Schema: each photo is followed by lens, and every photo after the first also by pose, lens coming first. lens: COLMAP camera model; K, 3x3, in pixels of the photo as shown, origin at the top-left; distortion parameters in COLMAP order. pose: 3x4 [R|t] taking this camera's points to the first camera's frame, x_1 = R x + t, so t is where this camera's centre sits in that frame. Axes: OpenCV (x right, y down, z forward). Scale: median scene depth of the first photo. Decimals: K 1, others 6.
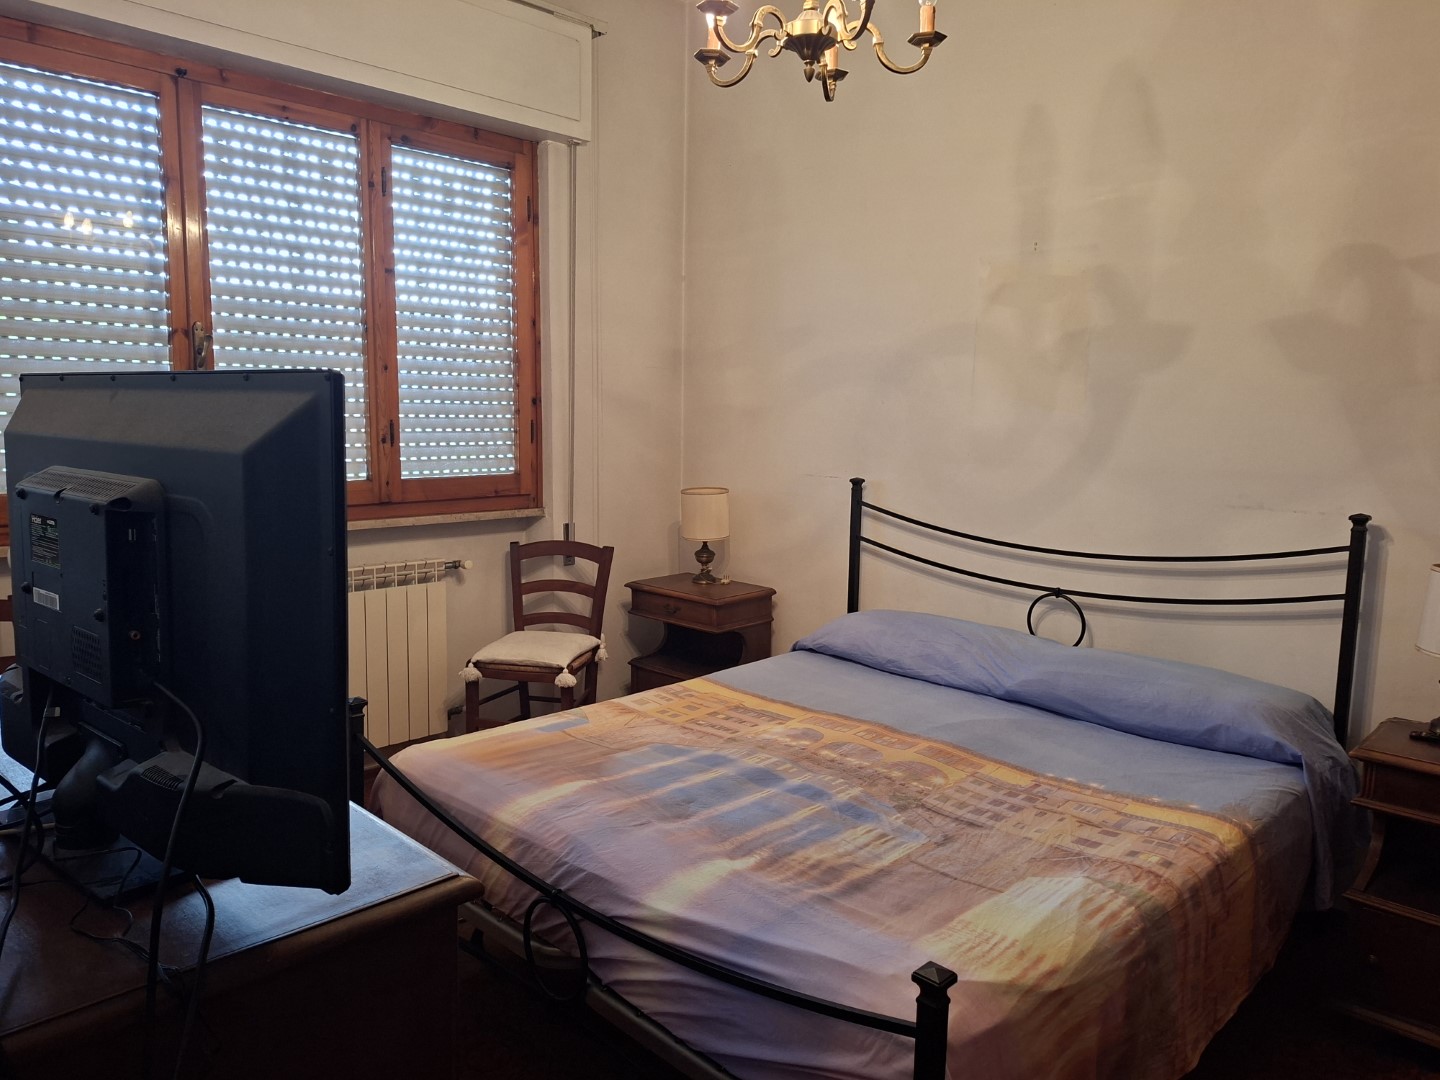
lens RADIAL K [[1010.8, 0, 726.6], [0, 1010.8, 540.5], [0, 0, 1]] dist [0.029662, -0.003661]
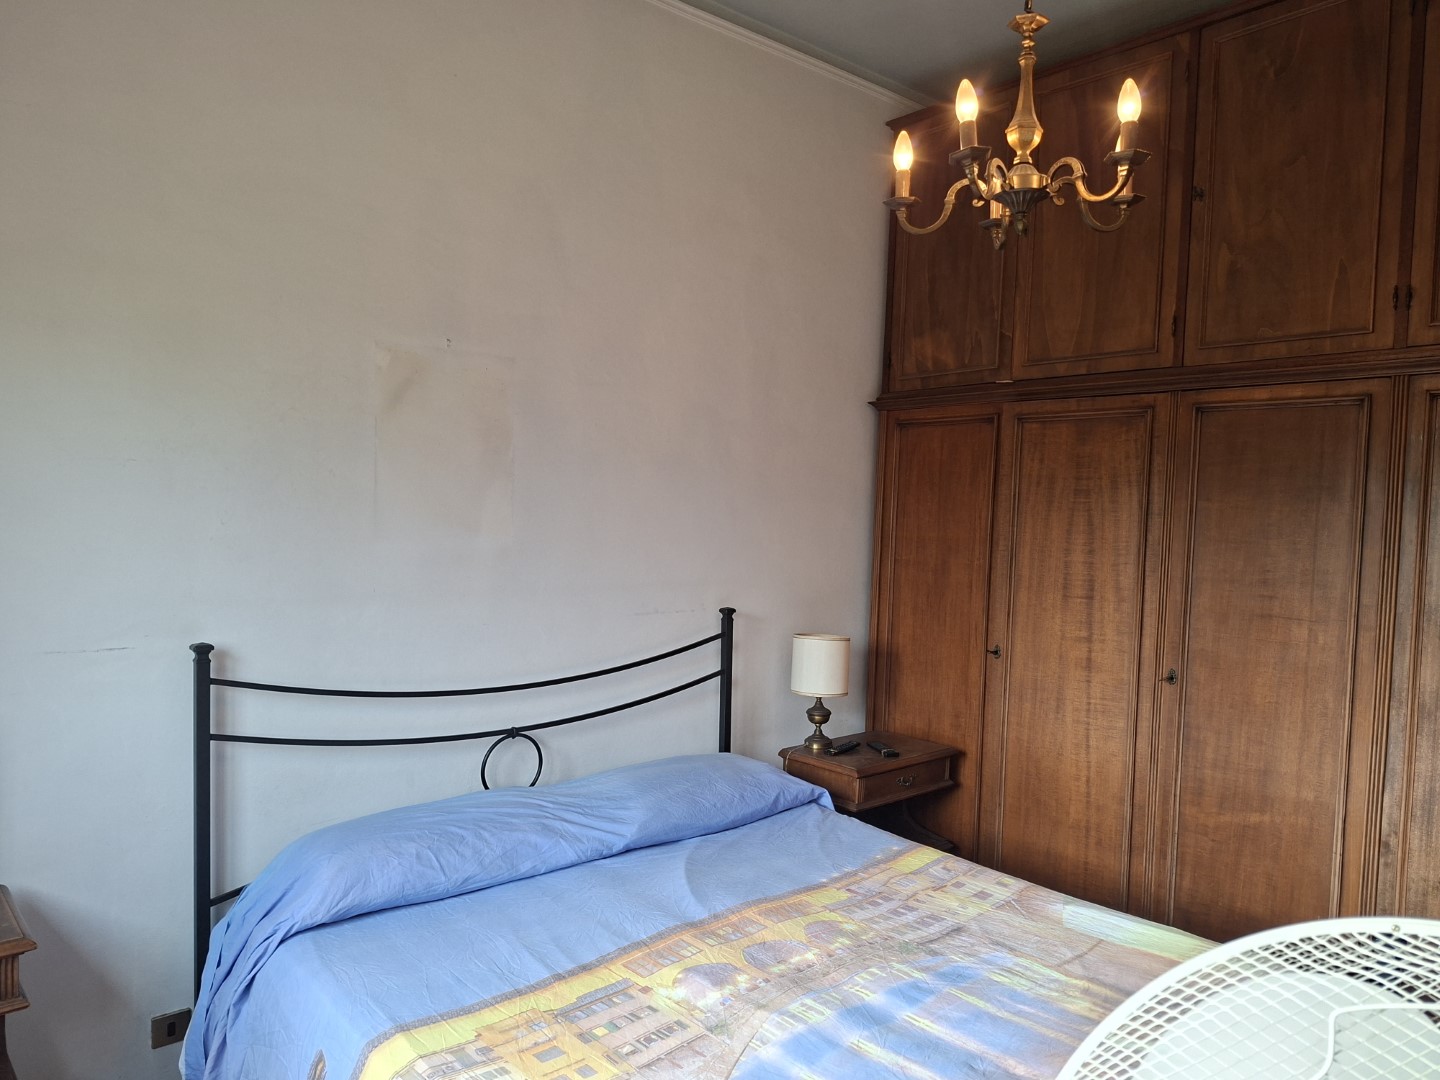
lens RADIAL K [[1010.8, 0, 725.9], [0, 1010.8, 537.9], [0, 0, 1]] dist [0.029662, -0.003661]
pose [[0.070132, -0.047801, 0.996392, -0.712879], [0.105850, 0.993569, 0.040215, -0.177124], [-0.991906, 0.102648, 0.074741, 0.945356]]
